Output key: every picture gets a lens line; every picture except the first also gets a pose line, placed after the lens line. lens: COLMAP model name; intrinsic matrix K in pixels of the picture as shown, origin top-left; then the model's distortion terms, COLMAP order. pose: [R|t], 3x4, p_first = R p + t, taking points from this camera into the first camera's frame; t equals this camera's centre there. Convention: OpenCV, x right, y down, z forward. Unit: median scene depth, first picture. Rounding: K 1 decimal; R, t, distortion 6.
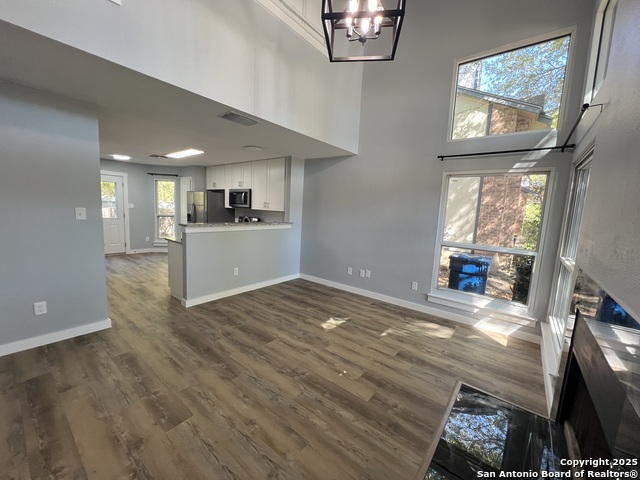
lens RADIAL K [[257.0, 0, 317.0], [0, 257.0, 235.6], [0, 0, 1]] dist [-0.001628, 0.000526]
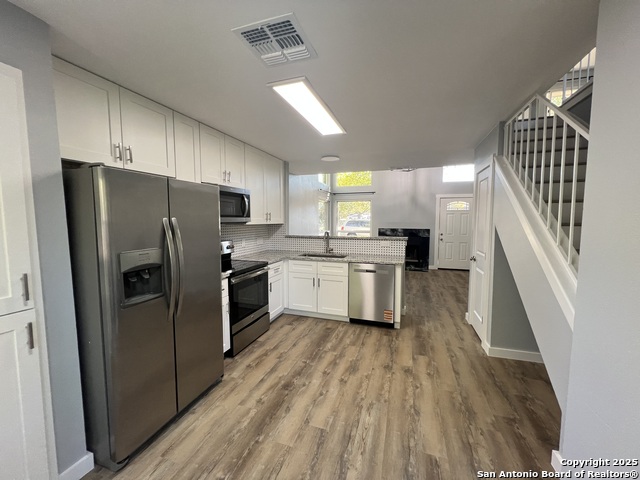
lens RADIAL K [[257.0, 0, 320.5], [0, 257.0, 239.1], [0, 0, 1]] dist [-0.001628, 0.000526]
pose [[-0.341293, -0.122601, 0.931927, -1.655255], [0.083570, 0.983573, 0.160000, -0.289078], [-0.936235, 0.132488, -0.325441, 1.988740]]
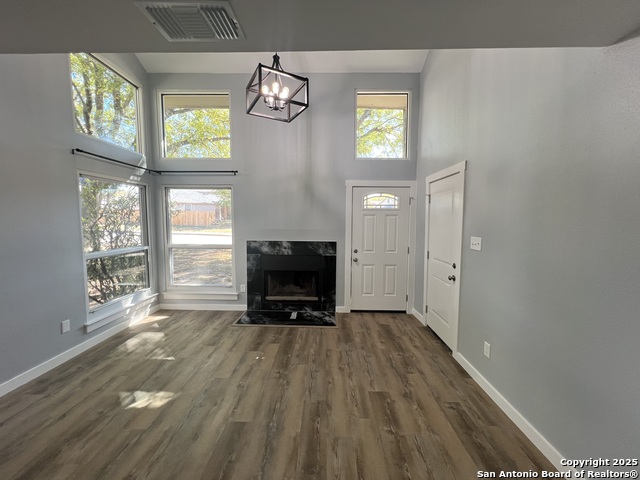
lens RADIAL K [[257.0, 0, 318.7], [0, 257.0, 242.5], [0, 0, 1]] dist [-0.001628, 0.000526]
pose [[-0.606818, -0.125901, 0.784806, -0.730490], [0.048073, 0.979754, 0.194346, -0.170884], [-0.793385, 0.155660, -0.588481, 1.078493]]
